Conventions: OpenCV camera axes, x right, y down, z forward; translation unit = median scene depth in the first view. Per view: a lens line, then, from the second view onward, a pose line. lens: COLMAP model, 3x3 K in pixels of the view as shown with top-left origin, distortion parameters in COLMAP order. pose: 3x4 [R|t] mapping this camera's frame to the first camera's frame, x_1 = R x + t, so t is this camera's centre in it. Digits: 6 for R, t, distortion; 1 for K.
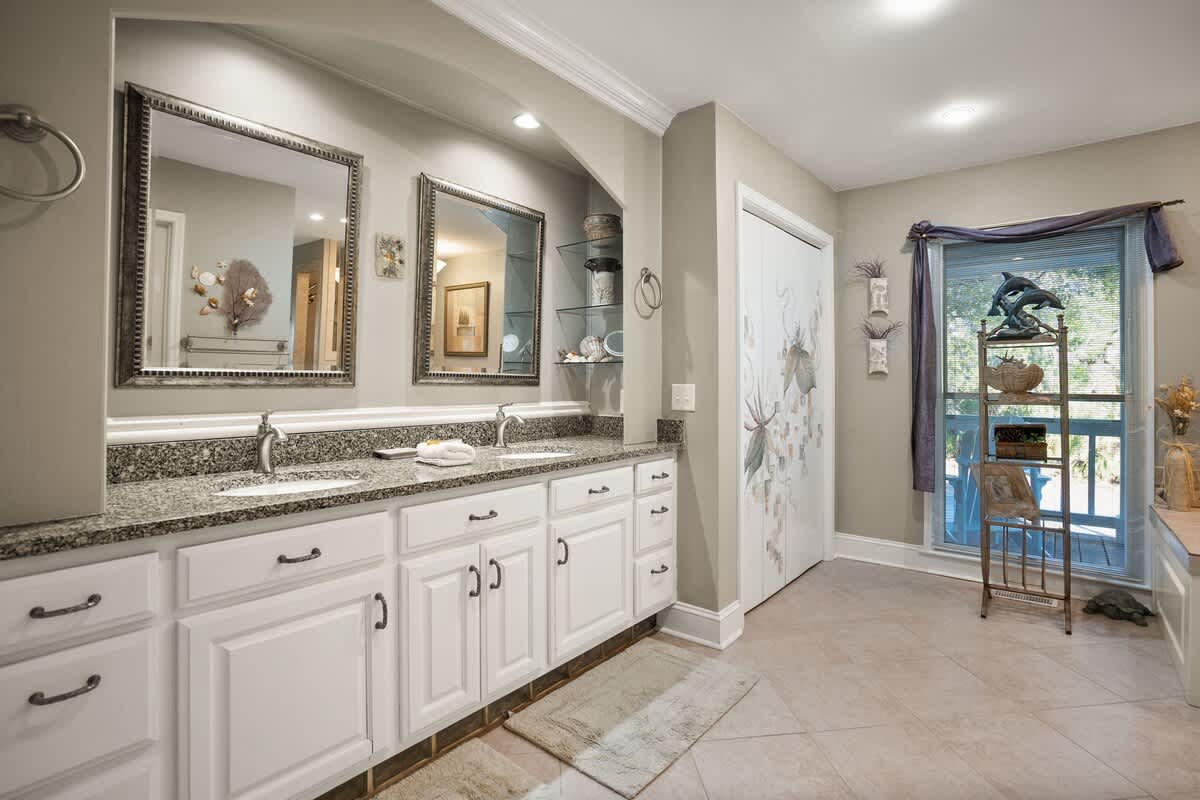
lens RADIAL K [[554.2, 0, 621.9], [0, 554.2, 373.1], [0, 0, 1]] dist [-0.027330, 0.001962]
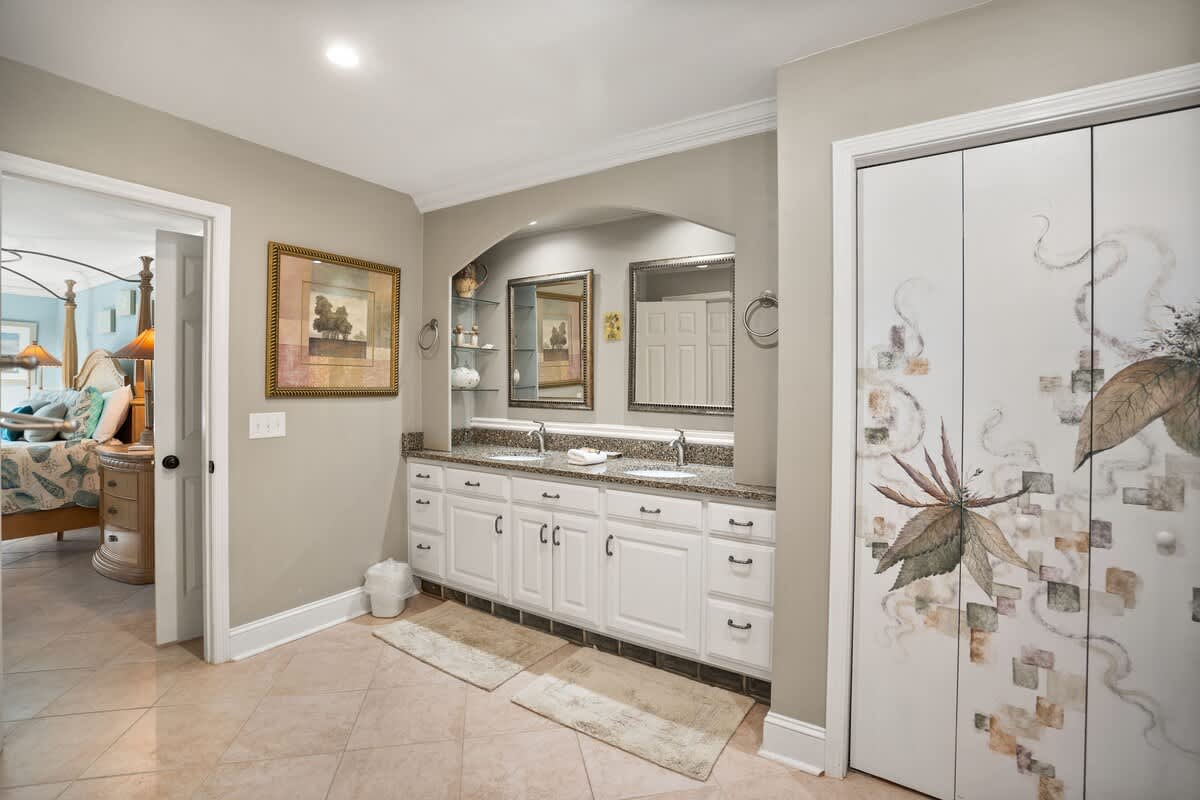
lens RADIAL K [[554.2, 0, 602.1], [0, 554.2, 392.3], [0, 0, 1]] dist [-0.027330, 0.001962]
pose [[0.114743, 0.010308, -0.993342, 0.947057], [0.004297, 0.999932, 0.010873, -0.039004], [0.993386, -0.005516, 0.114691, 0.680162]]
